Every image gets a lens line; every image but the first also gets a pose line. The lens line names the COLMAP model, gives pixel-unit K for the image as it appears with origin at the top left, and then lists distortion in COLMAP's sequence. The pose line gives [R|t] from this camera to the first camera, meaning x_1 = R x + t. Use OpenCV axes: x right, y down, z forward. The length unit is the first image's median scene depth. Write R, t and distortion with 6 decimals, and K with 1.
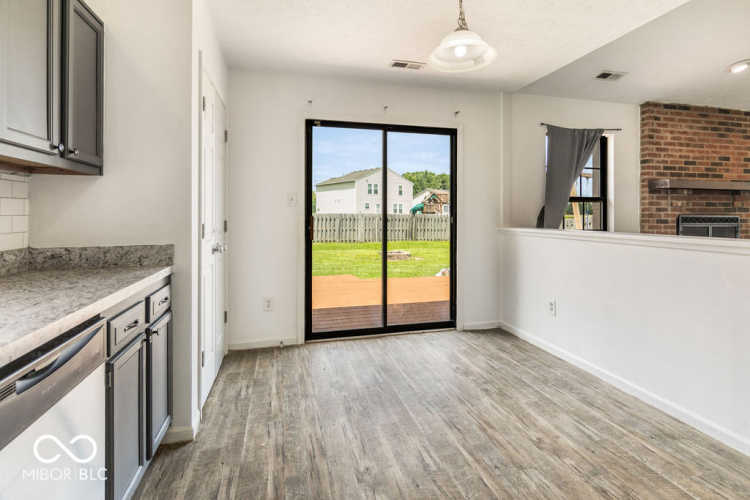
lens RADIAL K [[359.2, 0, 373.5], [0, 359.2, 215.6], [0, 0, 1]] dist [0.001134, 0.000228]
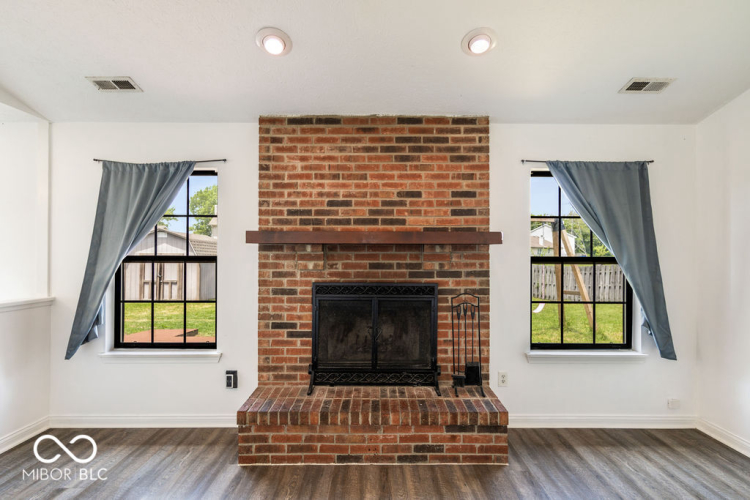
lens RADIAL K [[352.1, 0, 376.0], [0, 352.1, 253.0], [0, 0, 1]] dist [-0.000816, 0.000183]
pose [[0.970558, 0.000027, -0.240866, 1.107132], [-0.000679, 0.999996, -0.002623, -0.054038], [0.240865, 0.002709, 0.970555, 0.390794]]
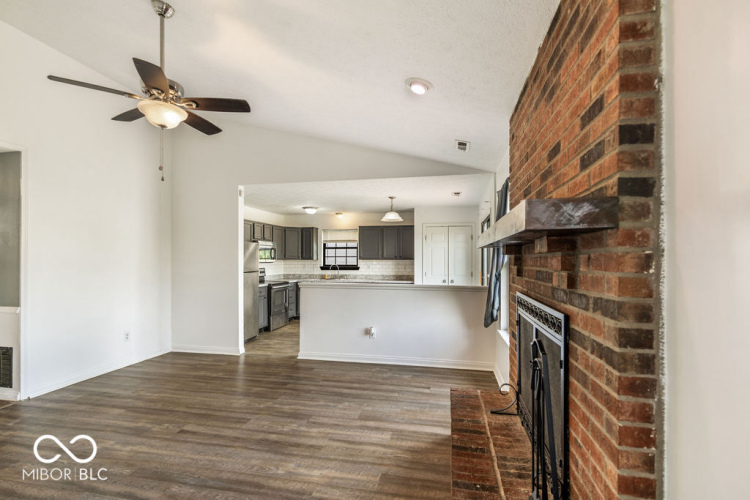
lens RADIAL K [[355.3, 0, 373.5], [0, 355.3, 261.2], [0, 0, 1]] dist [-0.000468, 0.000091]
pose [[-0.439132, 0.003717, -0.898415, 1.429687], [0.003234, 0.999992, 0.002556, -0.051308], [0.898417, -0.001783, -0.439140, 1.029450]]
